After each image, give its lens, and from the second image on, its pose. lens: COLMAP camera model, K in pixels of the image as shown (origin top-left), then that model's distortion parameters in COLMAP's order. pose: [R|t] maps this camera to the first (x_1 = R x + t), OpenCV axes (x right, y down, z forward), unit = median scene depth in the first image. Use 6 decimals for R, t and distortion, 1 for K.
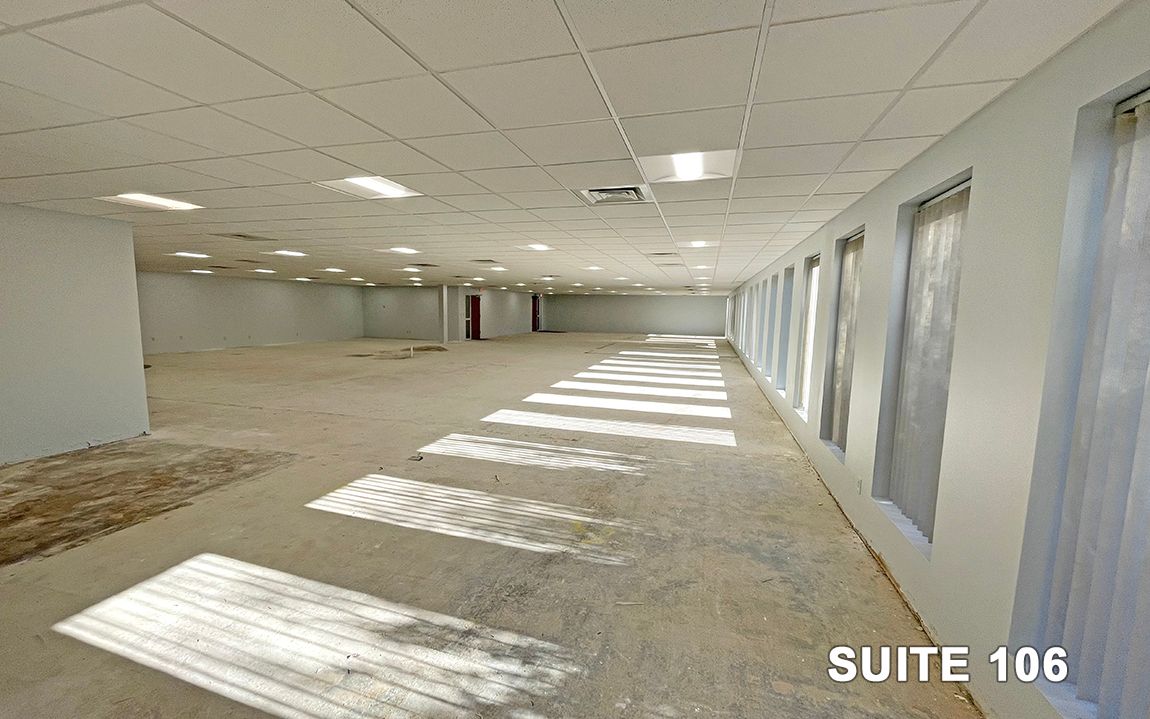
lens RADIAL K [[435.7, 0, 576.2], [0, 435.7, 357.0], [0, 0, 1]] dist [0.002495, -0.000543]
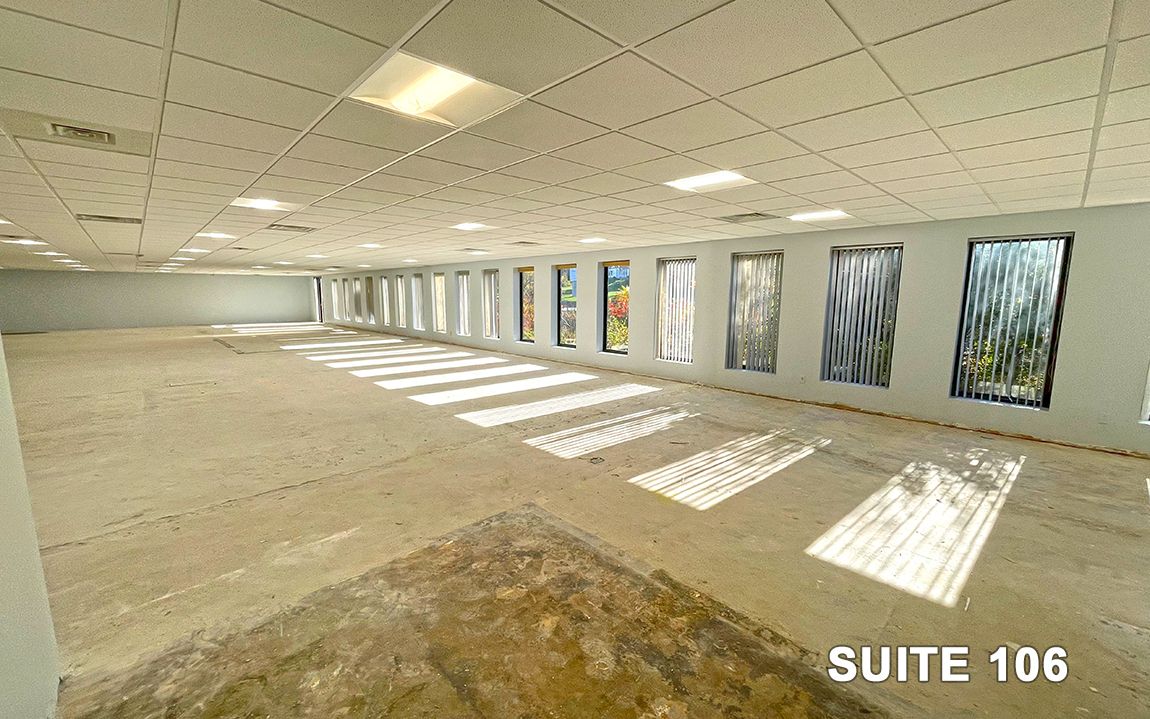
lens RADIAL K [[482.8, 0, 577.9], [0, 482.8, 363.2], [0, 0, 1]] dist [-0.002495, -0.000042]
pose [[0.510318, -0.138712, 0.848725, -1.407050], [0.102275, 0.989691, 0.100255, -0.065764], [-0.853882, 0.035642, 0.519244, 0.646544]]
